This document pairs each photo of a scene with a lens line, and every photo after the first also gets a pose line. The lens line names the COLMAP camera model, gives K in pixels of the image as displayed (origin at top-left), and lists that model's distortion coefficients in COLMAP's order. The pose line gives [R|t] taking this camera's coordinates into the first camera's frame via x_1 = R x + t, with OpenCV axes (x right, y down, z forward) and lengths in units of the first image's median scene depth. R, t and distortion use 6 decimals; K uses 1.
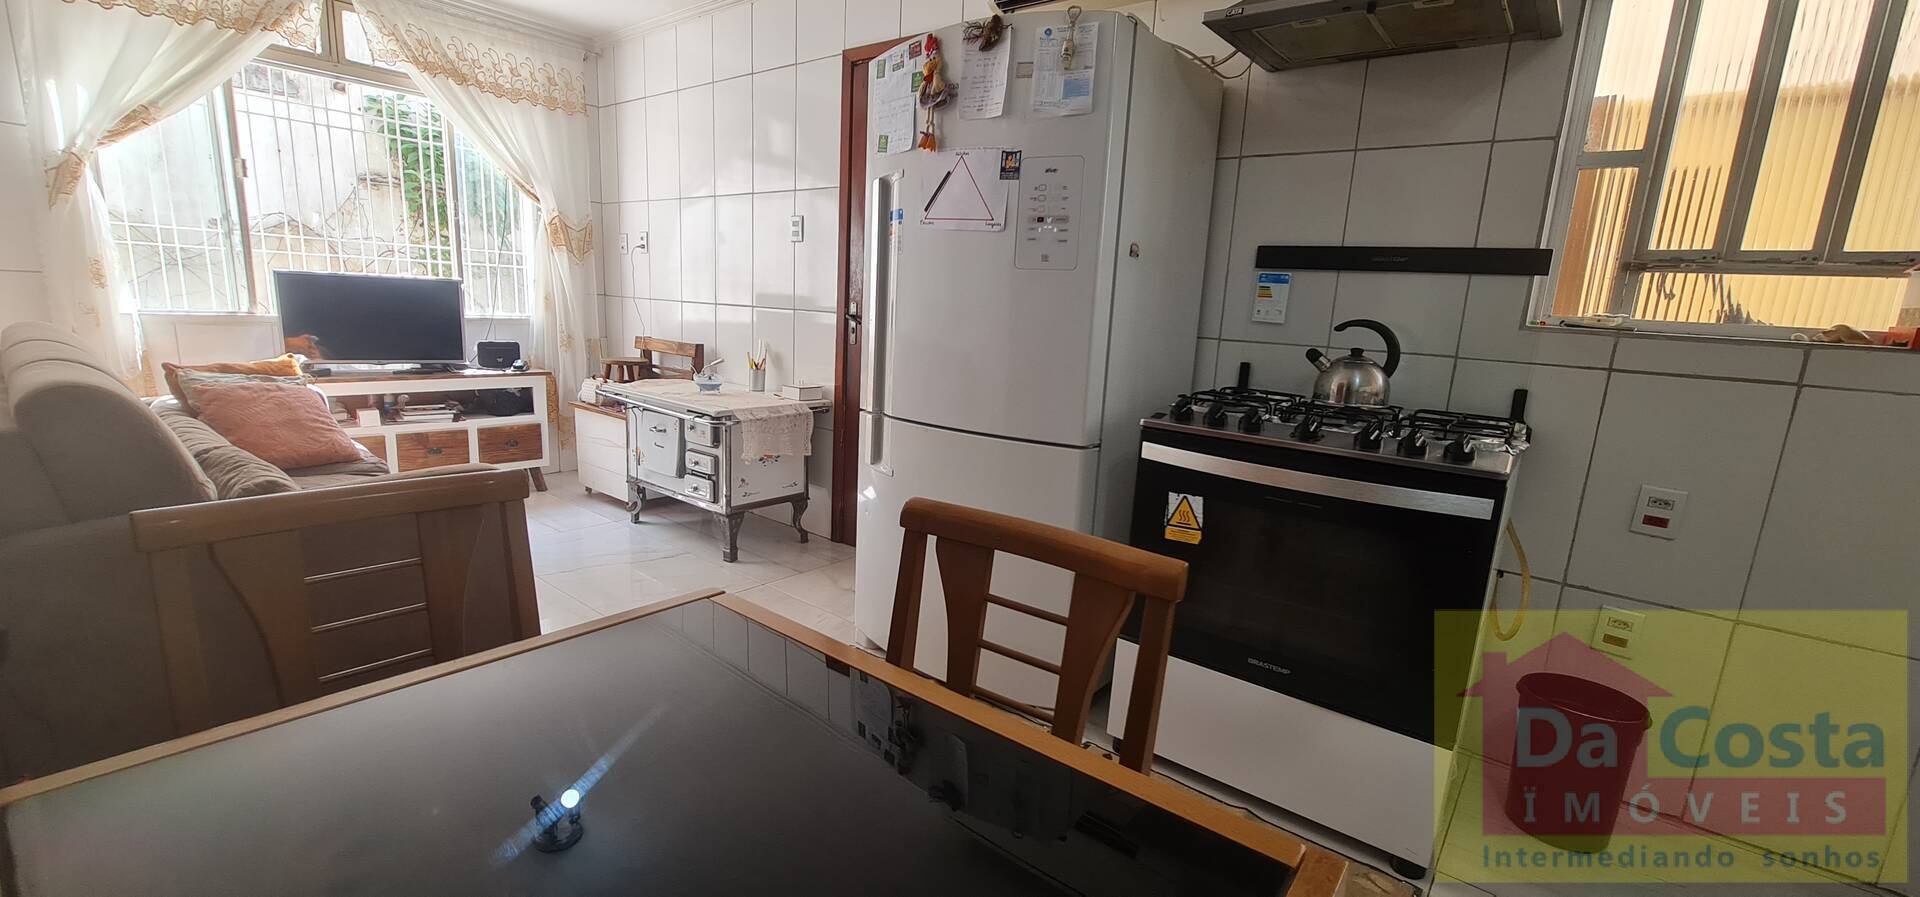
lens RADIAL K [[785.3, 0, 958.1], [0, 785.3, 455.9], [0, 0, 1]] dist [-0.003971, 0.000660]
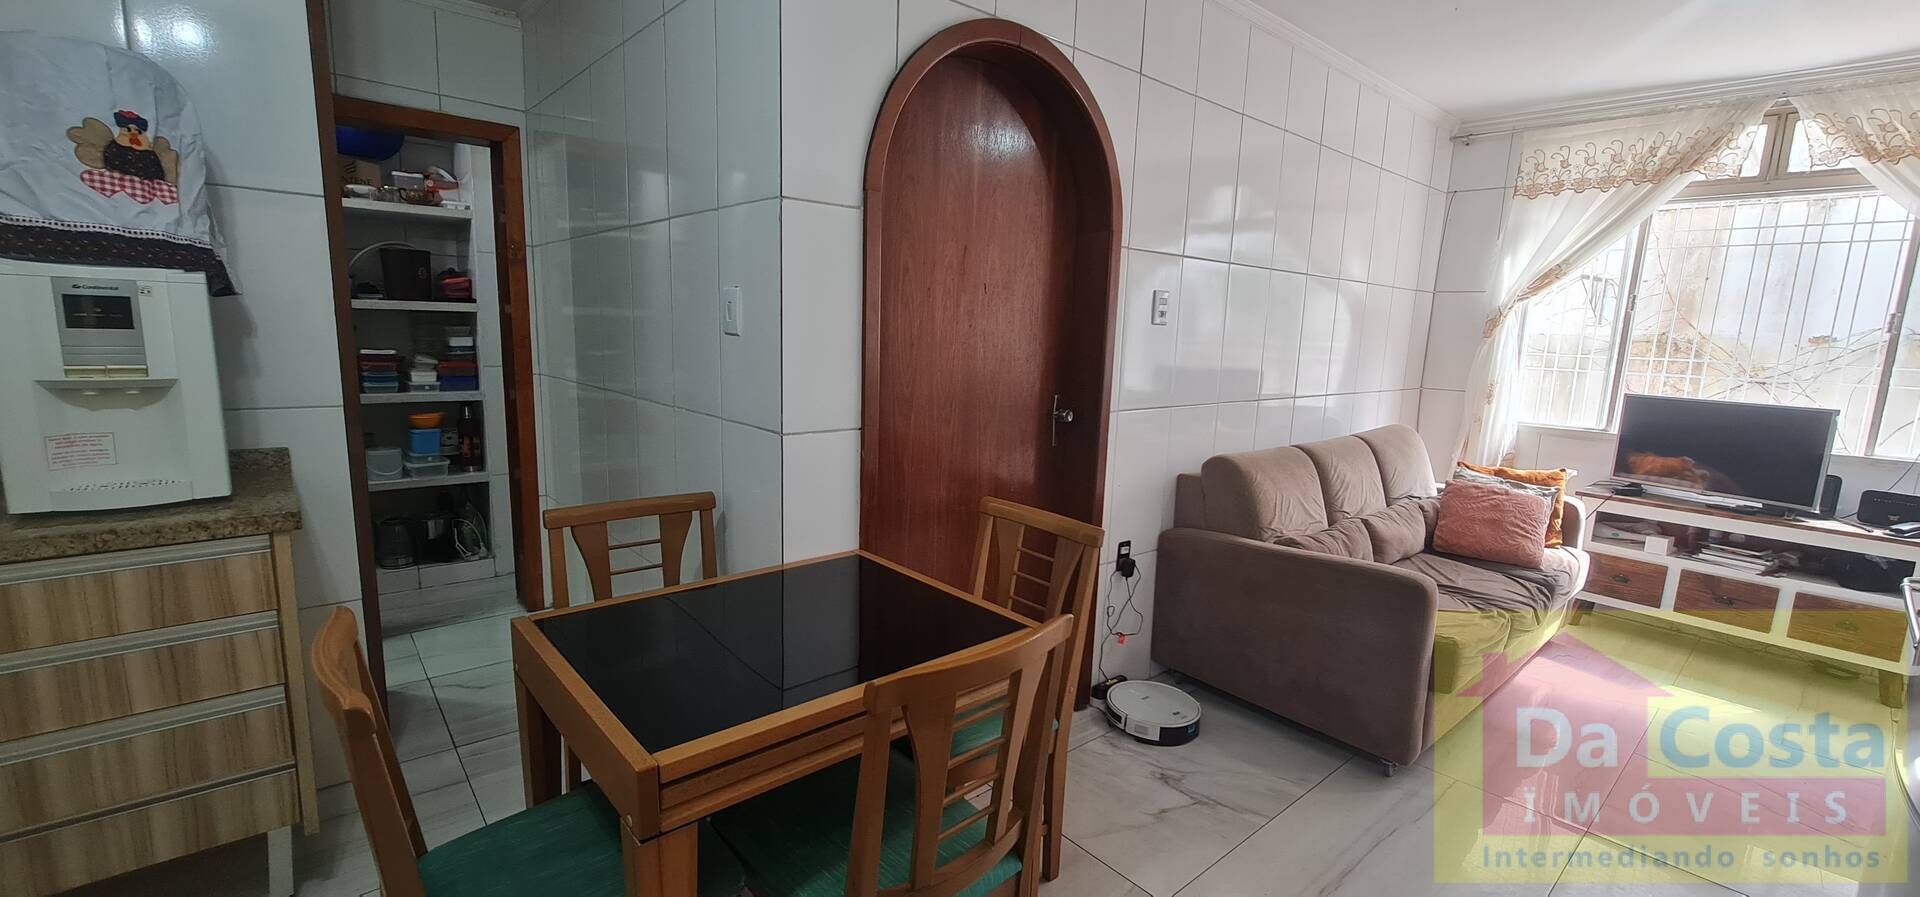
lens RADIAL K [[785.3, 0, 954.4], [0, 785.3, 449.1], [0, 0, 1]] dist [-0.003971, 0.000660]
pose [[-0.171584, 0.093162, -0.980755, 0.459594], [-0.232645, 0.963531, 0.132228, -0.123159], [0.957306, 0.250856, -0.143653, 0.392090]]
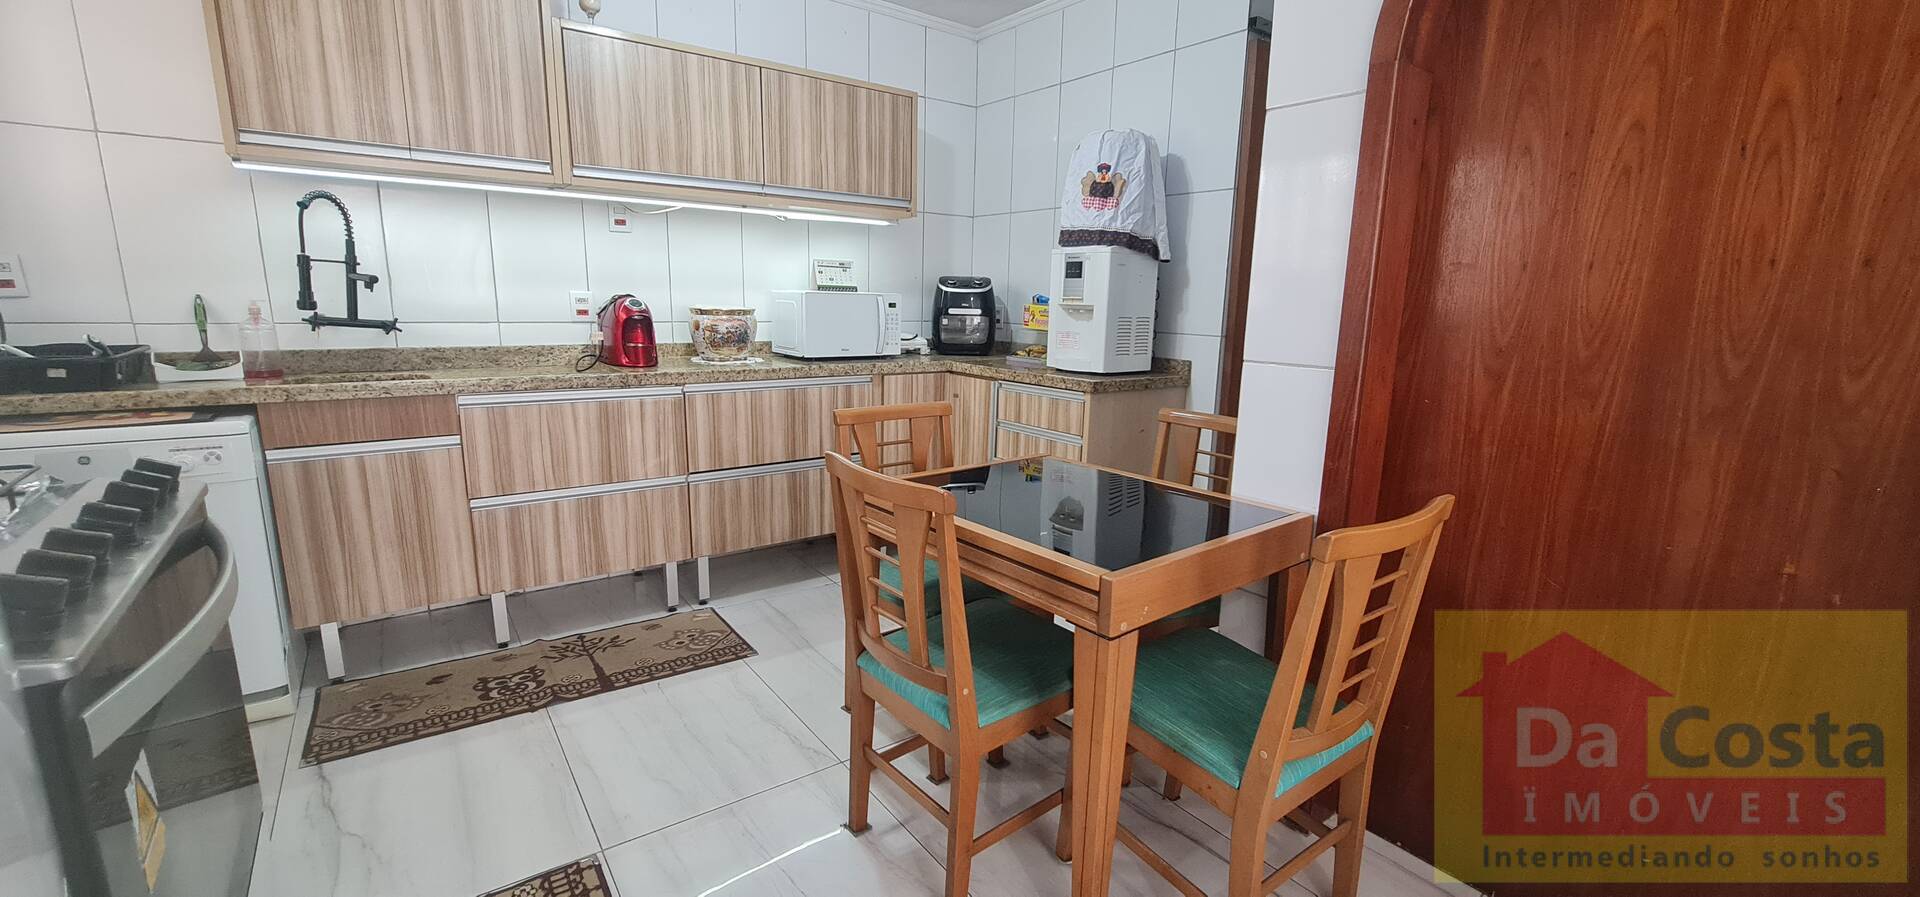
lens RADIAL K [[785.3, 0, 957.7], [0, 785.3, 456.0], [0, 0, 1]] dist [-0.003971, 0.000660]
pose [[-0.963612, -0.124191, 0.236704, -0.147876], [-0.022272, 0.919743, 0.391889, -0.195184], [-0.266376, 0.372357, -0.889041, 0.860465]]
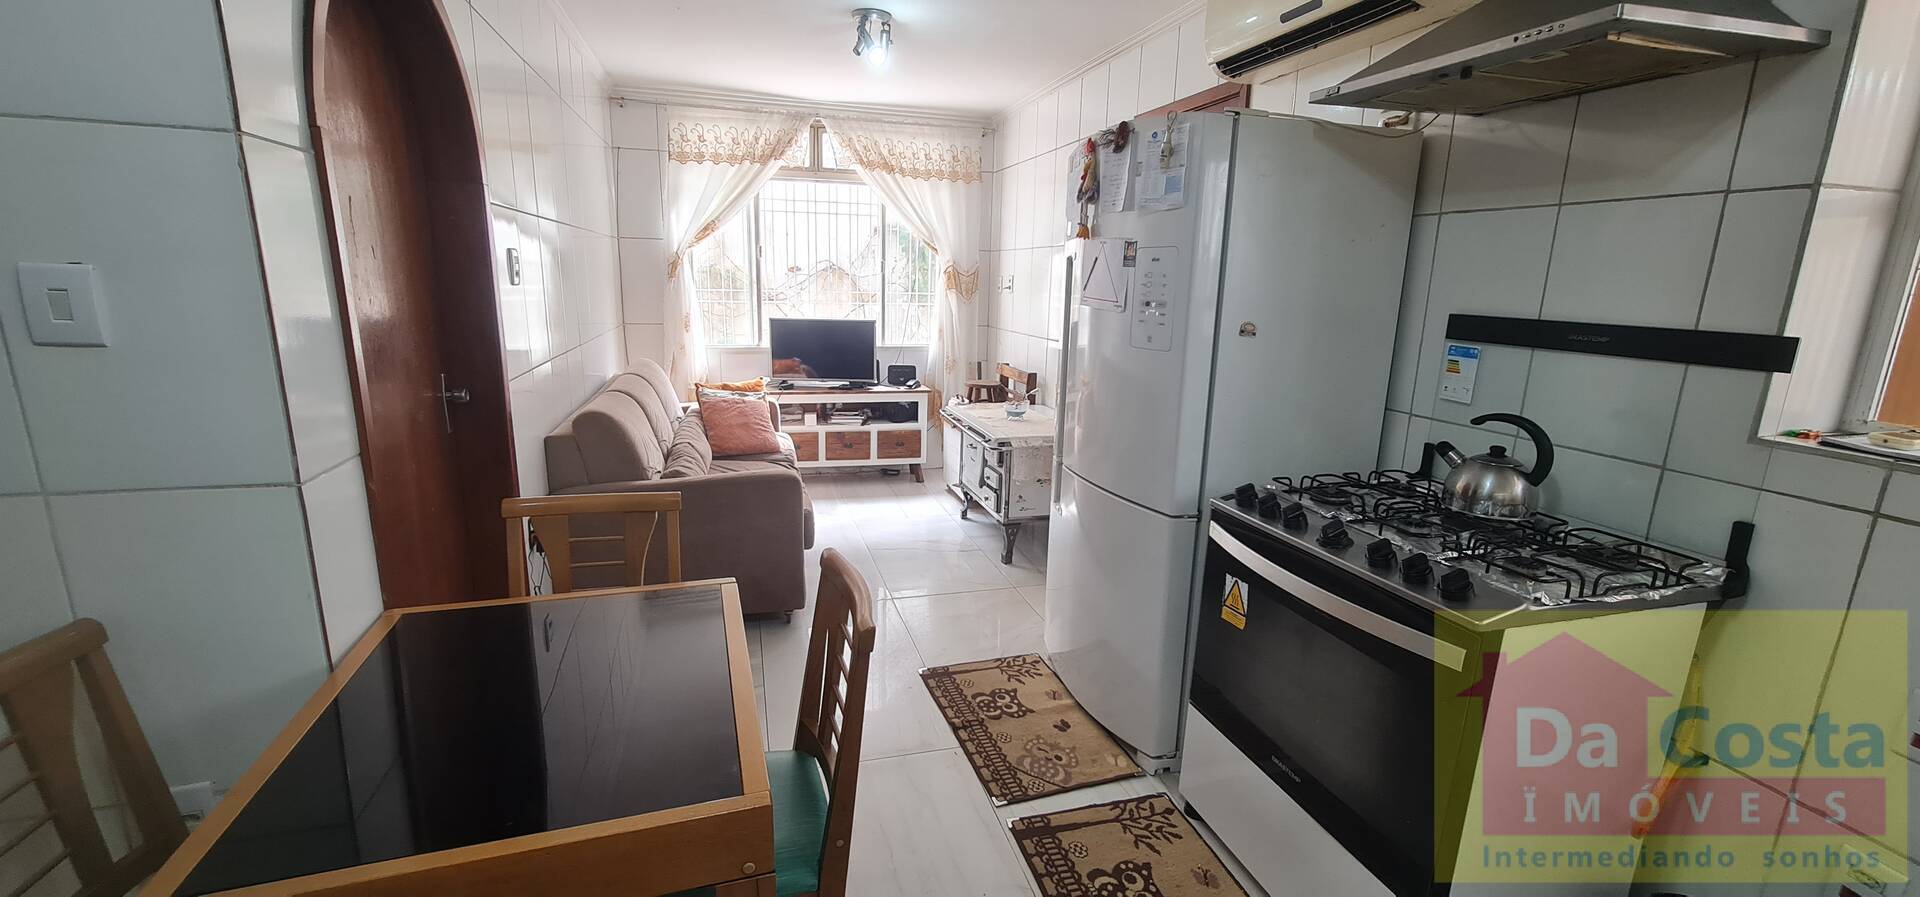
lens RADIAL K [[785.3, 0, 948.1], [0, 785.3, 455.9], [0, 0, 1]] dist [-0.003971, 0.000660]
pose [[0.810661, 0.096246, -0.577551, 0.400208], [-0.092978, 0.995042, 0.035313, -0.078629], [0.578086, 0.025072, 0.815590, -0.031314]]
